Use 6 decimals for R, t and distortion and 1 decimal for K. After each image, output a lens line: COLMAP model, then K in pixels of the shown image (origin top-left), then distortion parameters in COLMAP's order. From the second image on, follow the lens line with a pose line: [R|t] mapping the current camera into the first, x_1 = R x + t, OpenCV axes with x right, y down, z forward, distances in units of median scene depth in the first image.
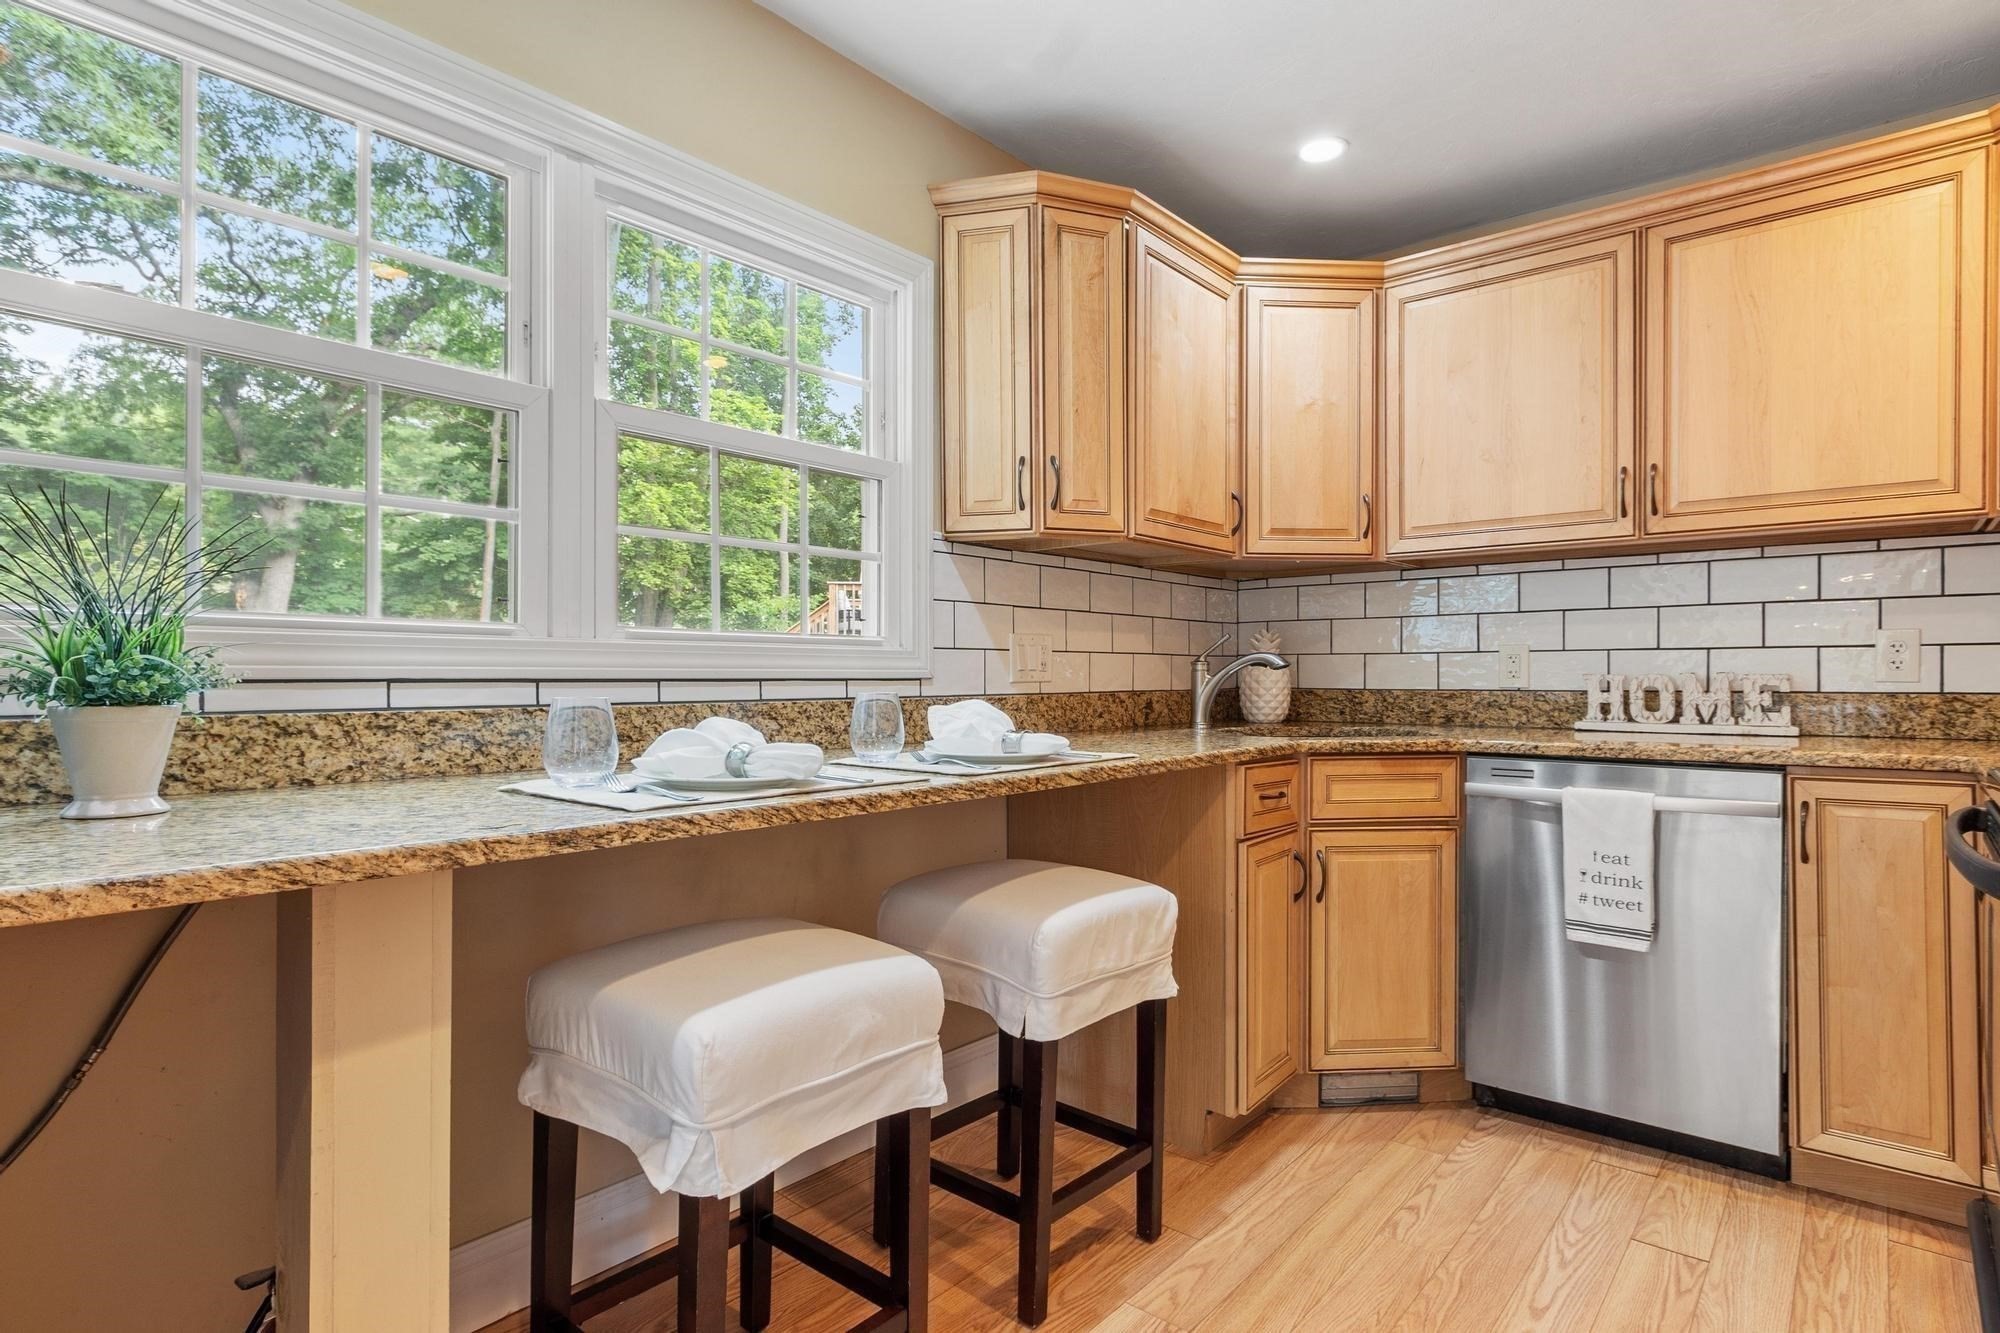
lens RADIAL K [[1052.8, 0, 1006.1], [0, 1052.8, 674.0], [0, 0, 1]] dist [0.010733, 0.000387]
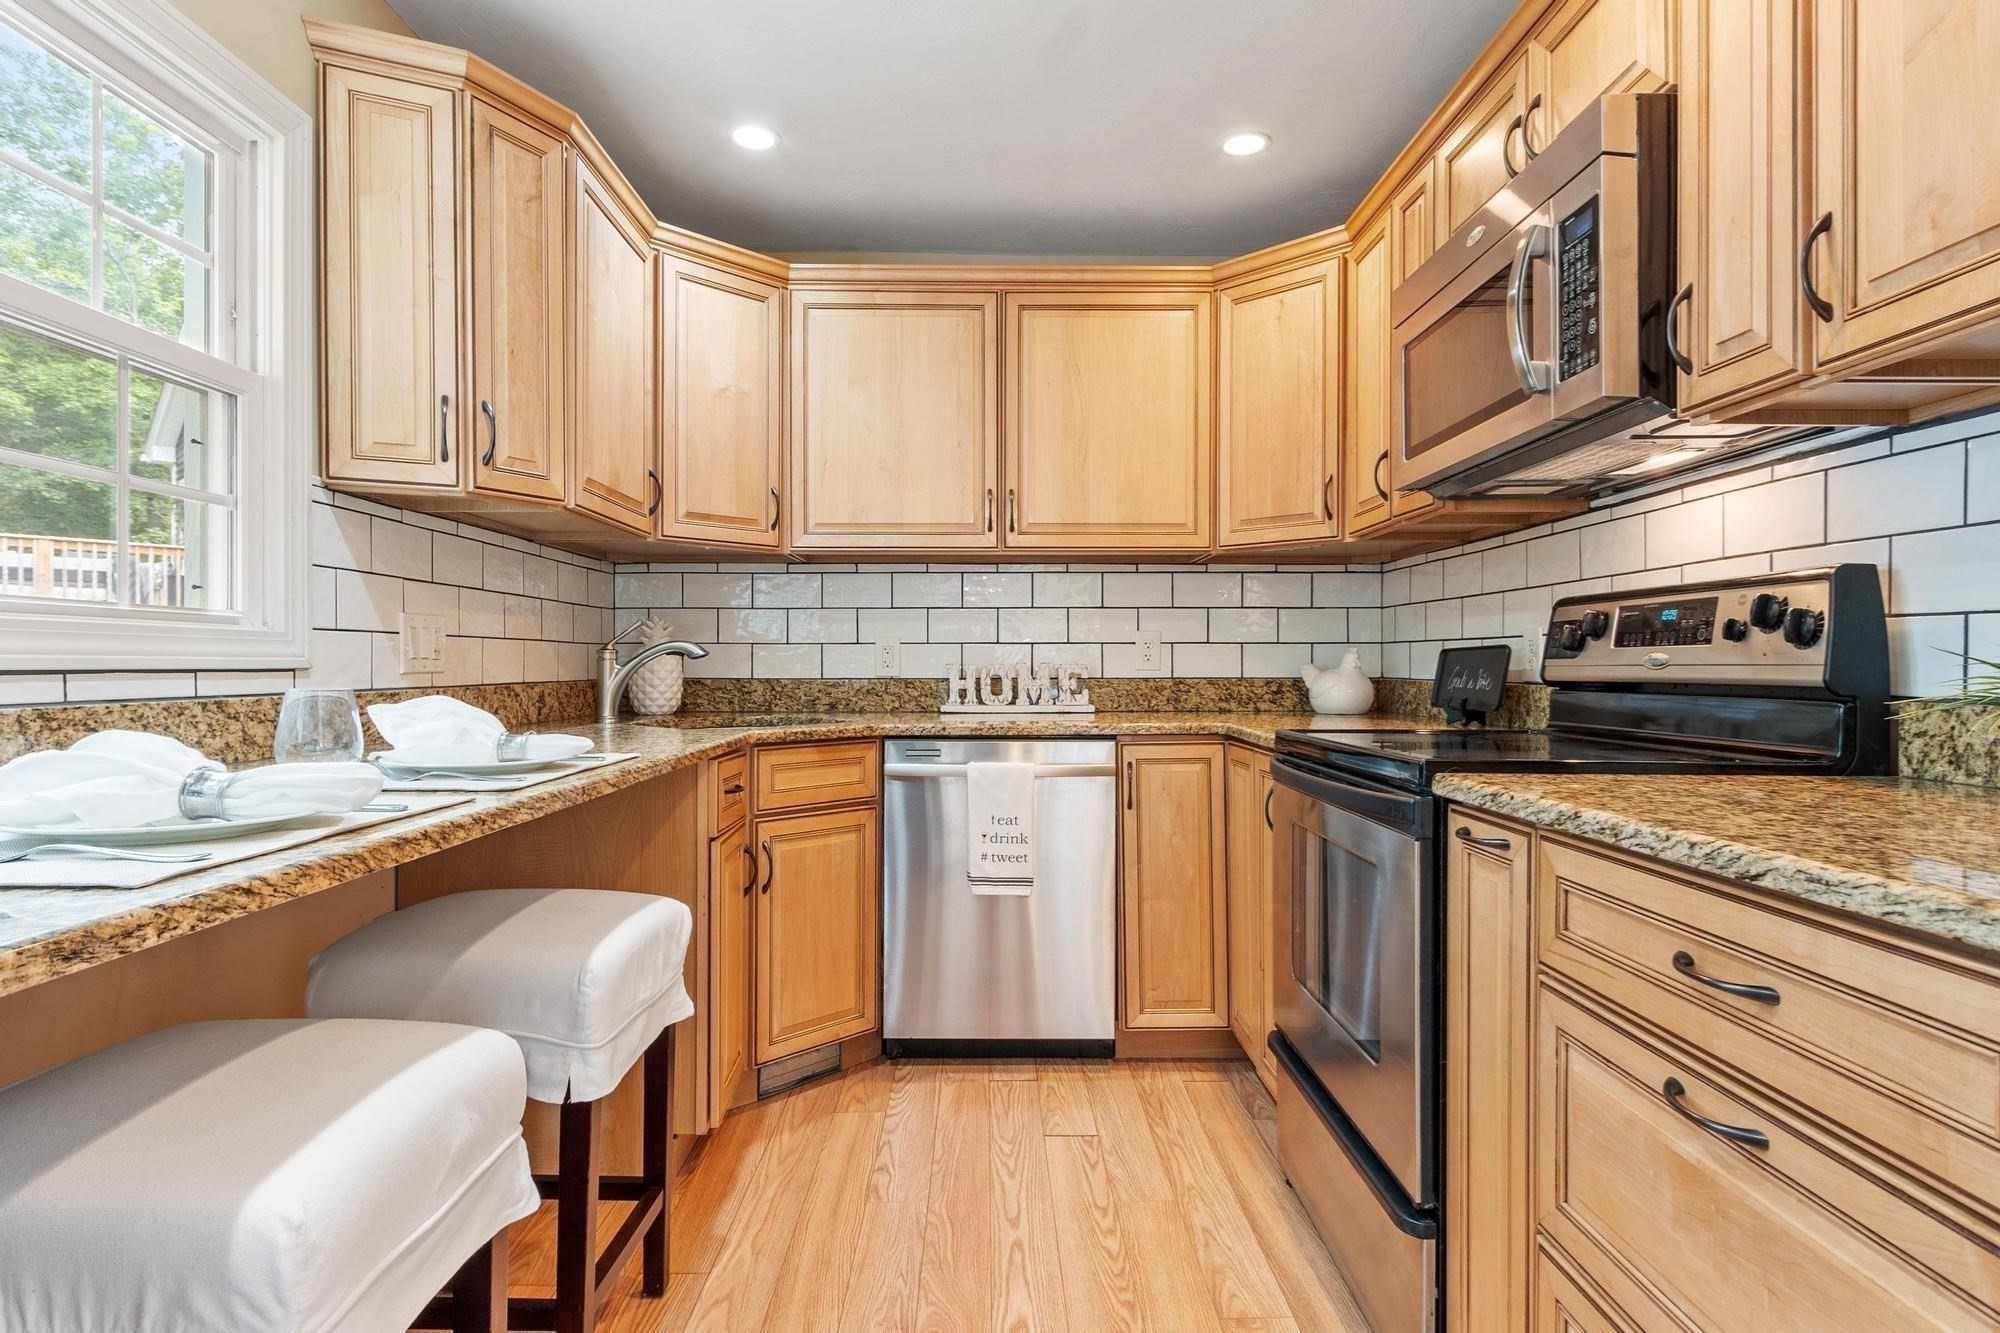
lens RADIAL K [[1052.8, 0, 999.4], [0, 1052.8, 660.3], [0, 0, 1]] dist [0.010733, 0.000387]
pose [[0.763476, 0.003487, 0.645827, -0.182188], [-0.001708, 0.999993, -0.003379, -0.000273], [-0.645835, 0.001477, 0.763476, 0.100985]]
